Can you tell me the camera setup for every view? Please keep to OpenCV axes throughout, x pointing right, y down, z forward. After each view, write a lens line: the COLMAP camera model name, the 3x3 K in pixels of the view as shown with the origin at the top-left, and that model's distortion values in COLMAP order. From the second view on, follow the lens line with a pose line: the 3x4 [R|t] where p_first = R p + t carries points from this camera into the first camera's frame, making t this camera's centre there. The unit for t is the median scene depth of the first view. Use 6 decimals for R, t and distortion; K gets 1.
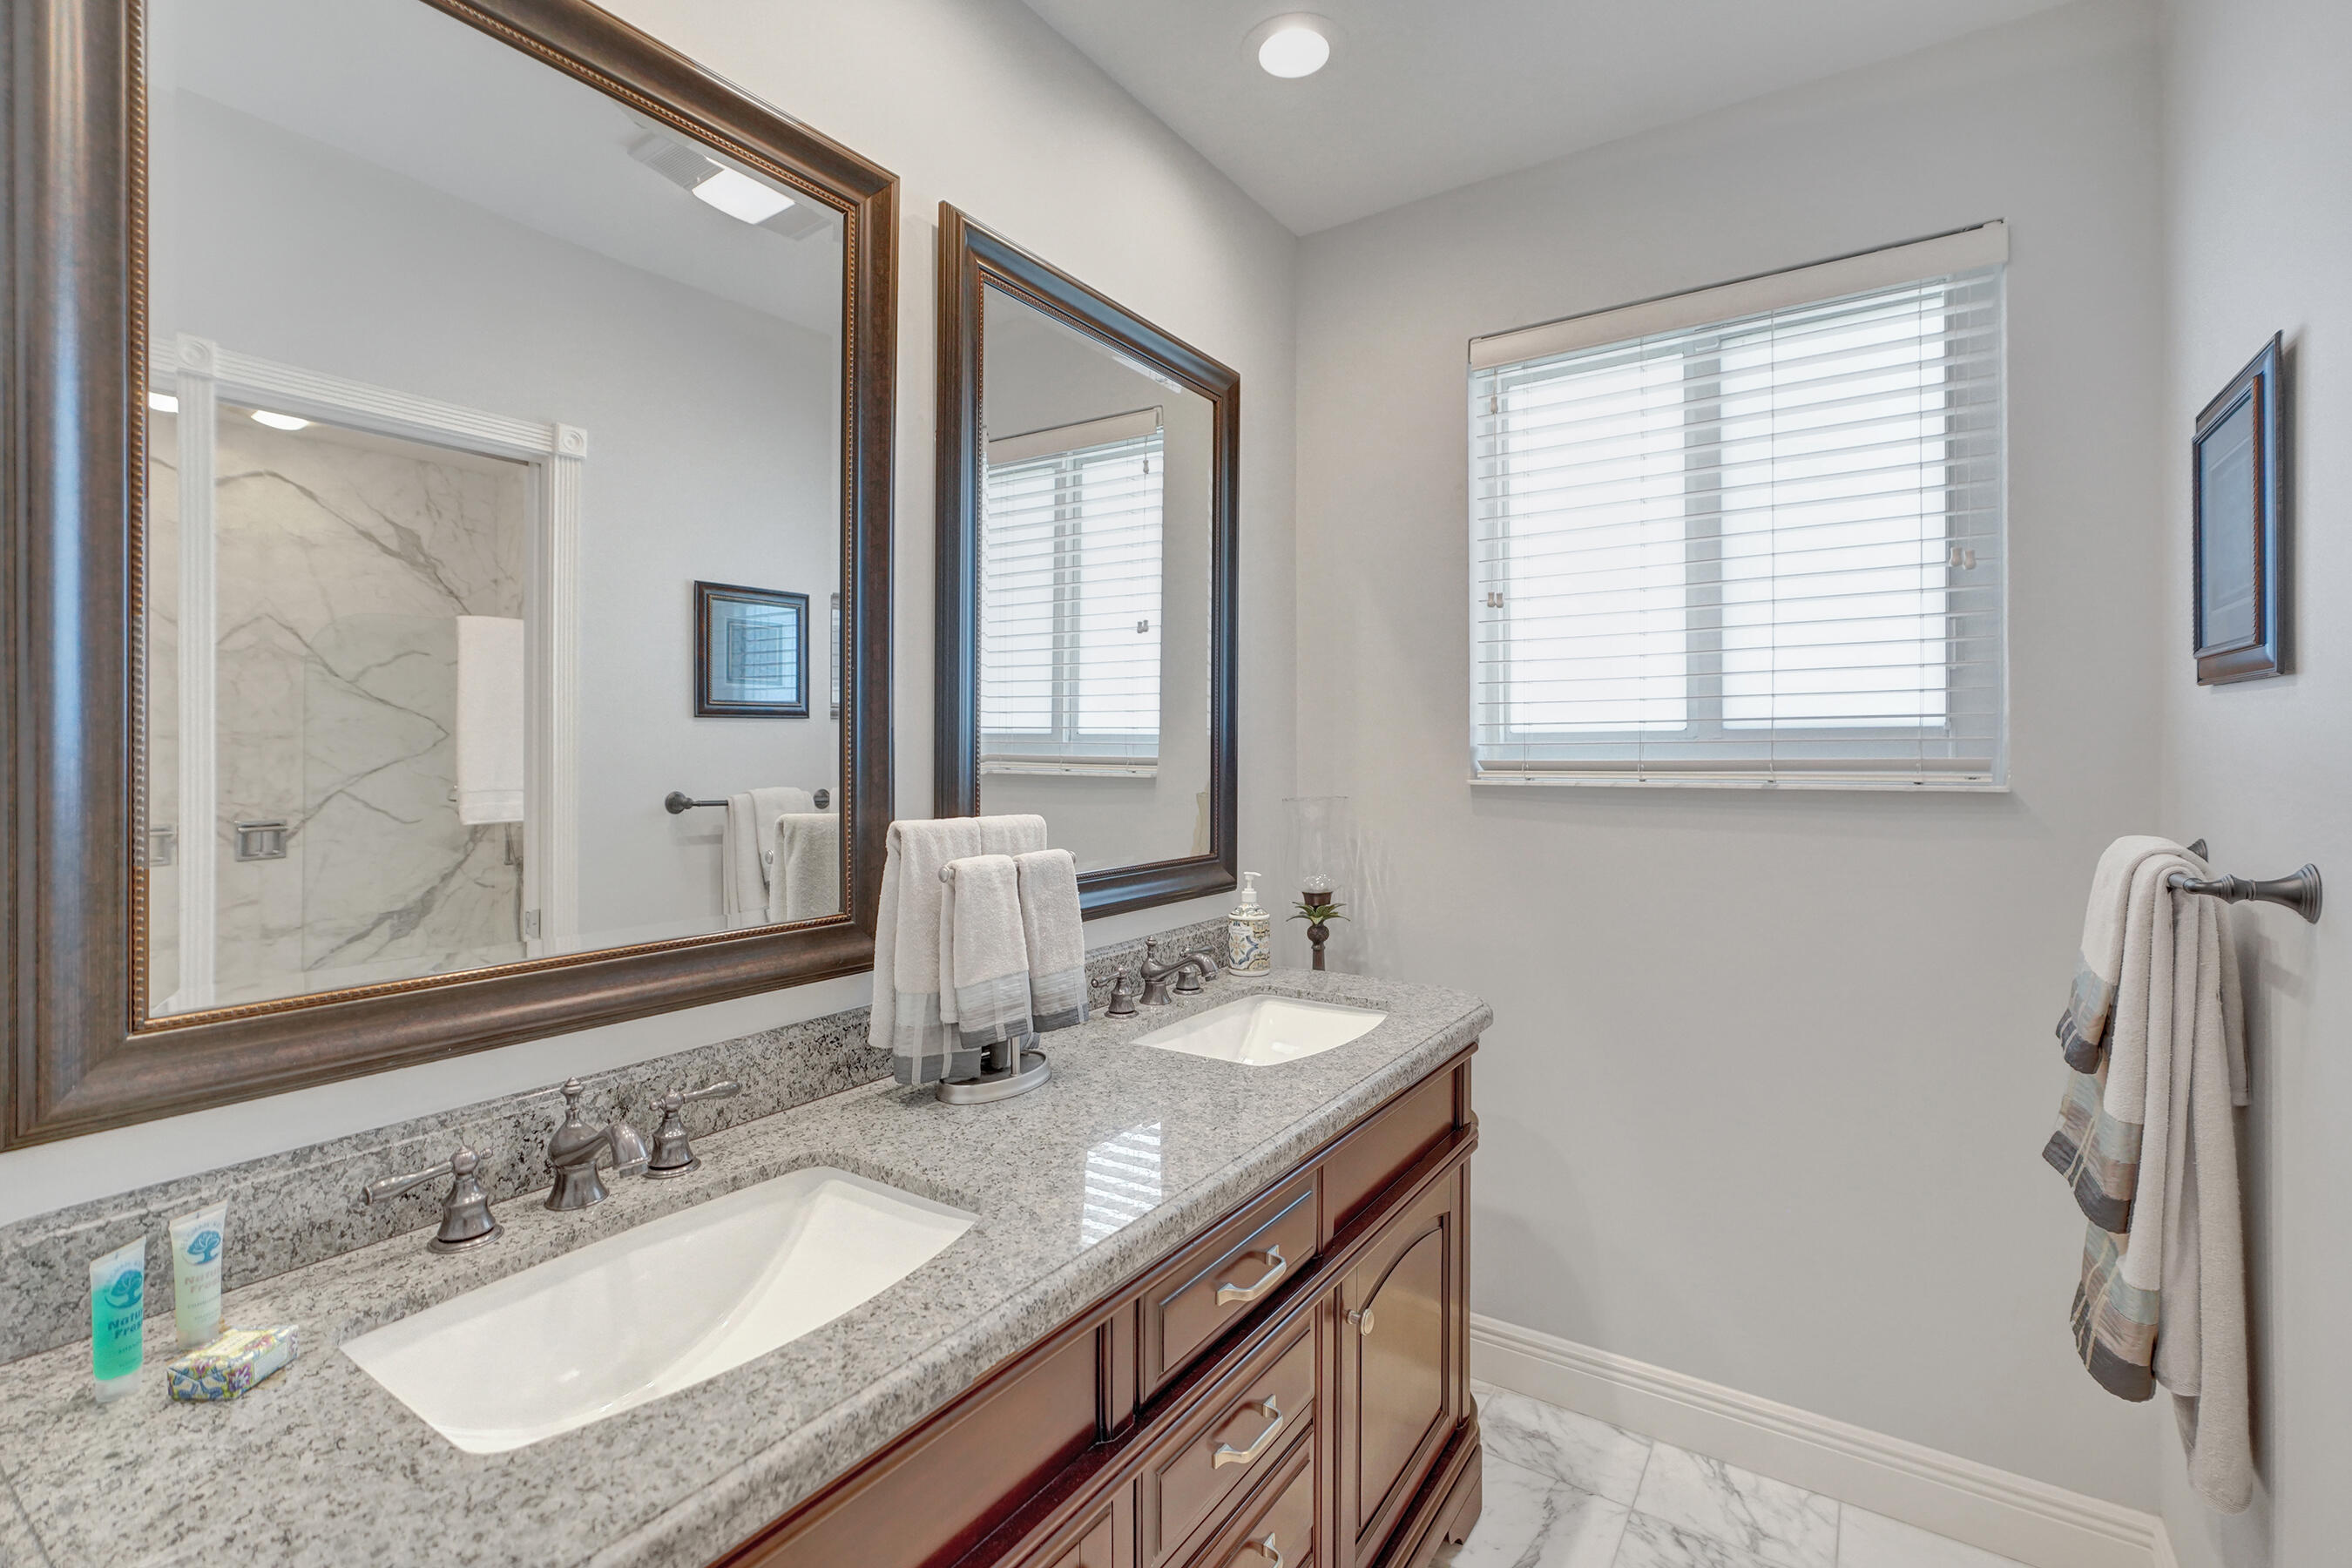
lens RADIAL K [[1068.1, 0, 1176.0], [0, 1068.1, 784.0], [0, 0, 1]] dist [-0.003987, 0.003644]
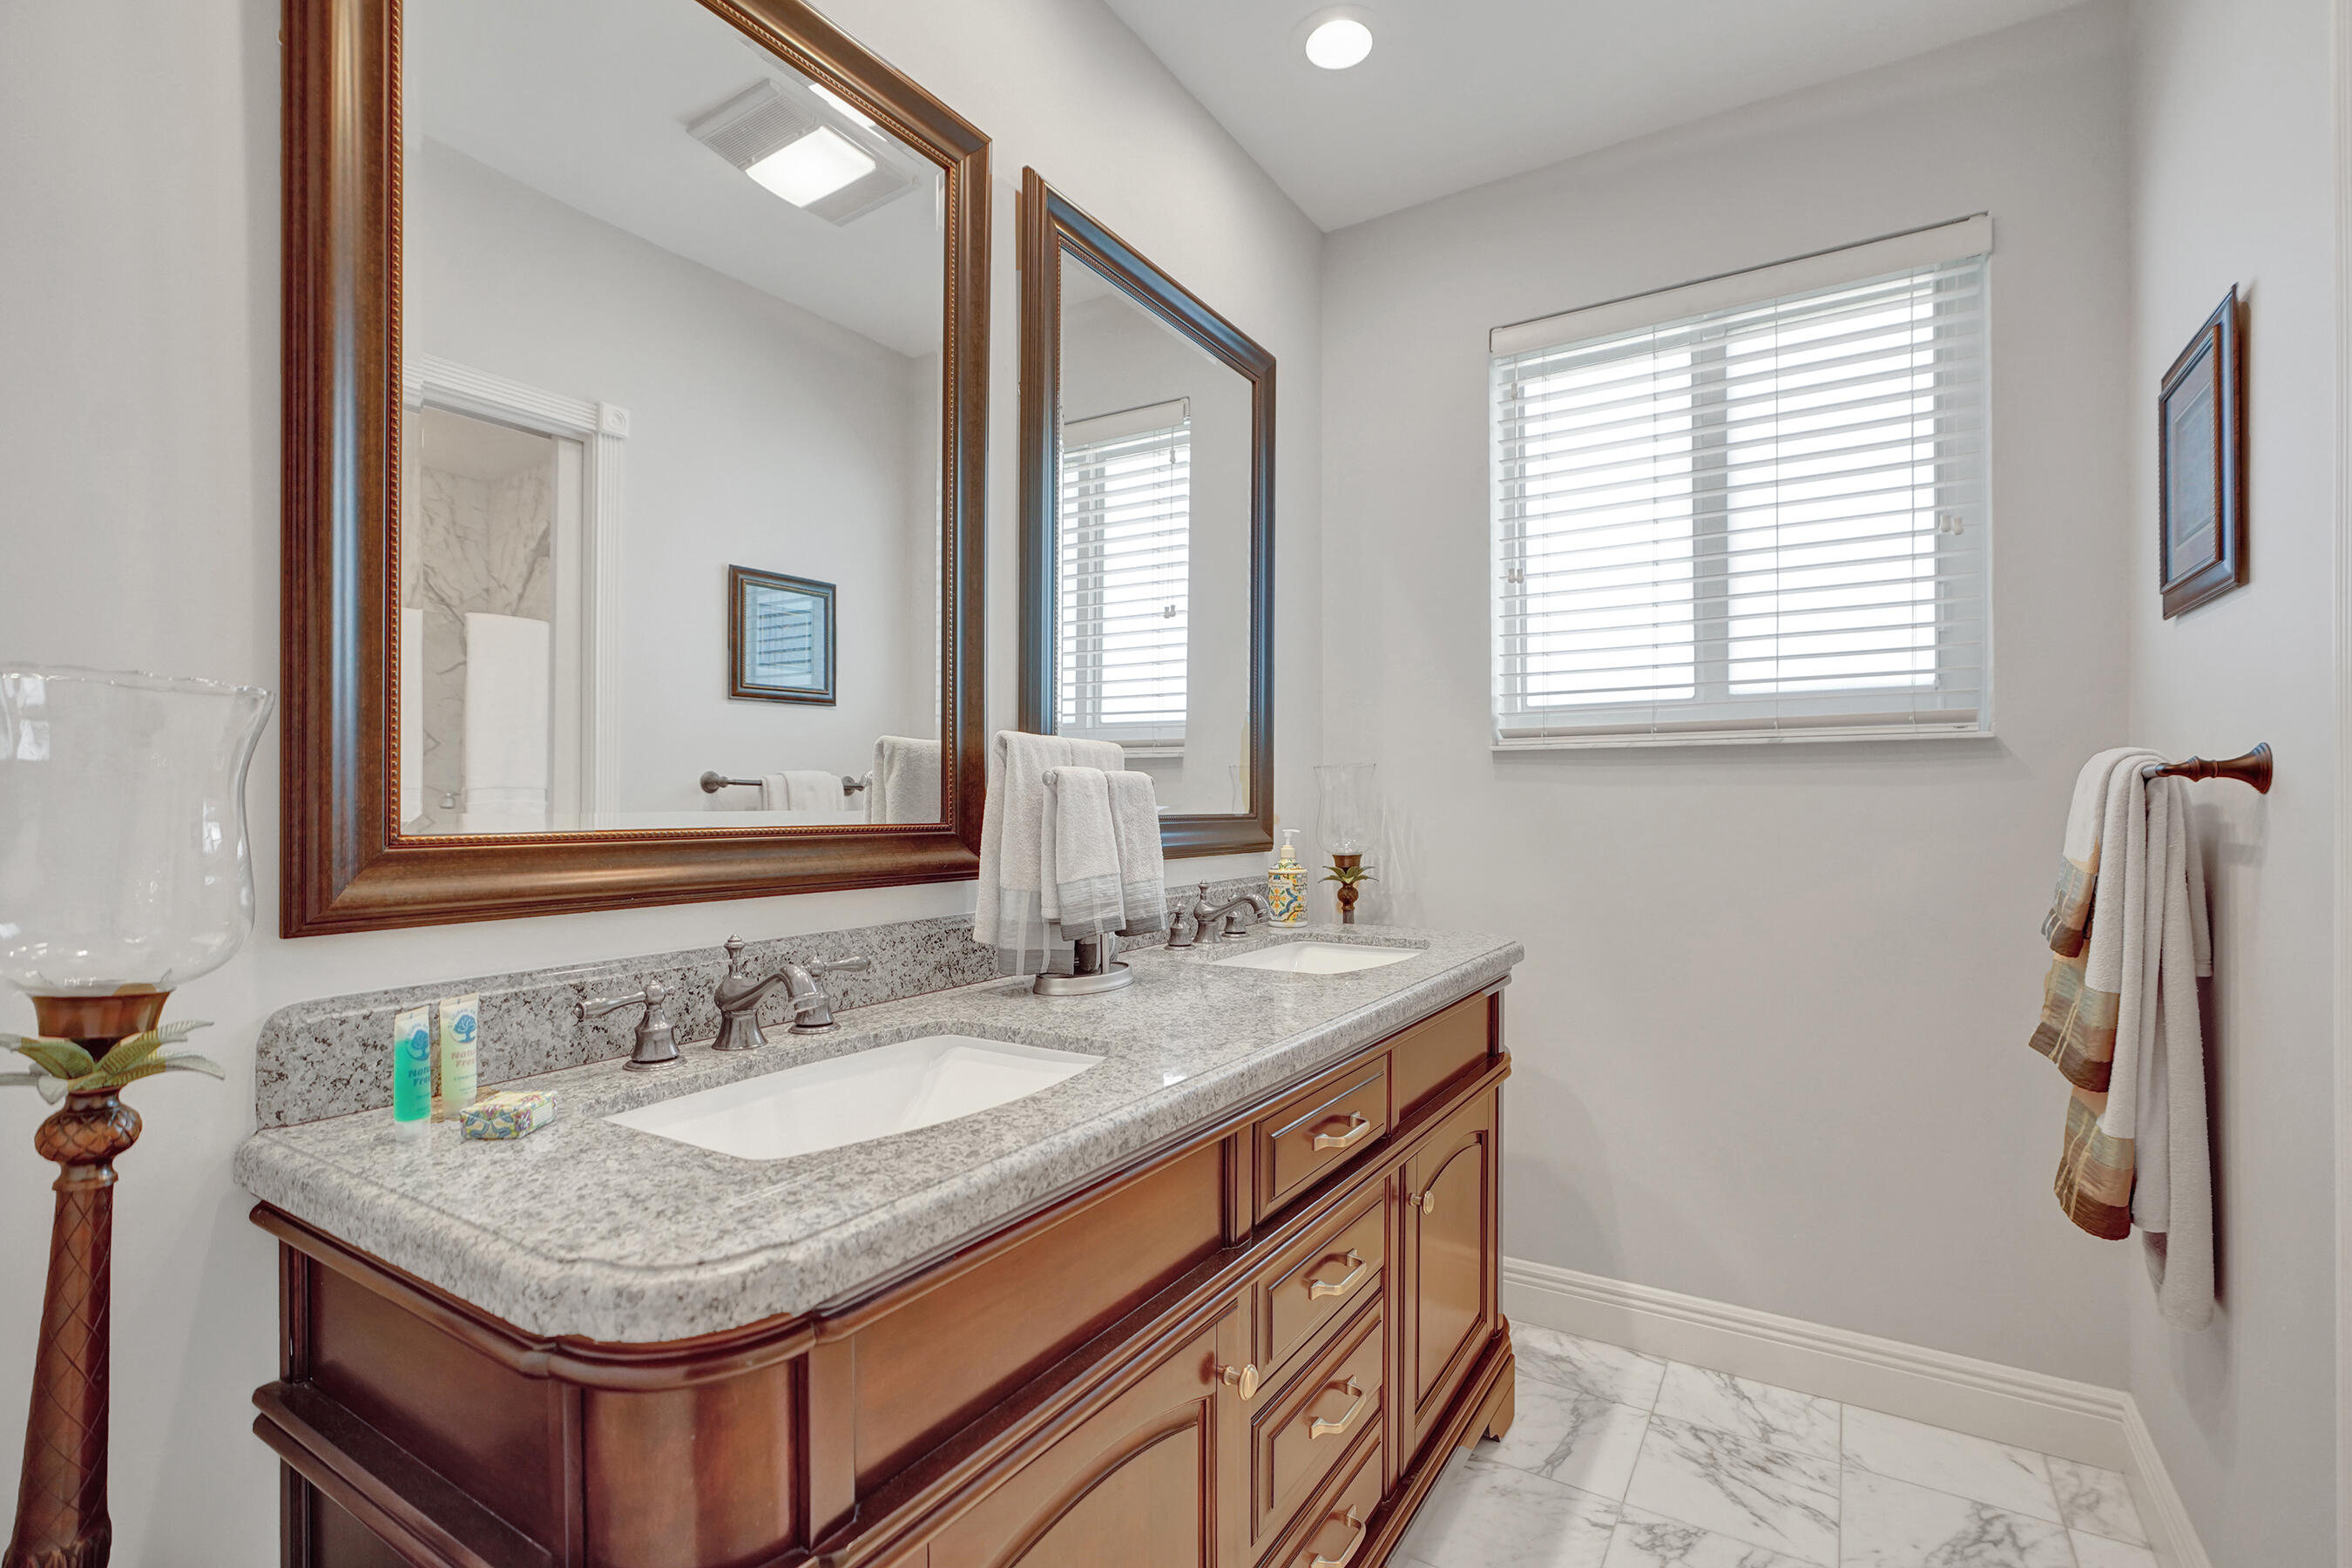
lens RADIAL K [[1081.2, 0, 1187.4], [0, 1081.2, 830.0], [0, 0, 1]] dist [-0.000149, 0.000840]
pose [[0.999227, -0.002364, 0.039233, -0.101723], [0.002390, 0.999997, -0.000627, 0.117999], [-0.039231, 0.000720, 0.999230, -0.085413]]
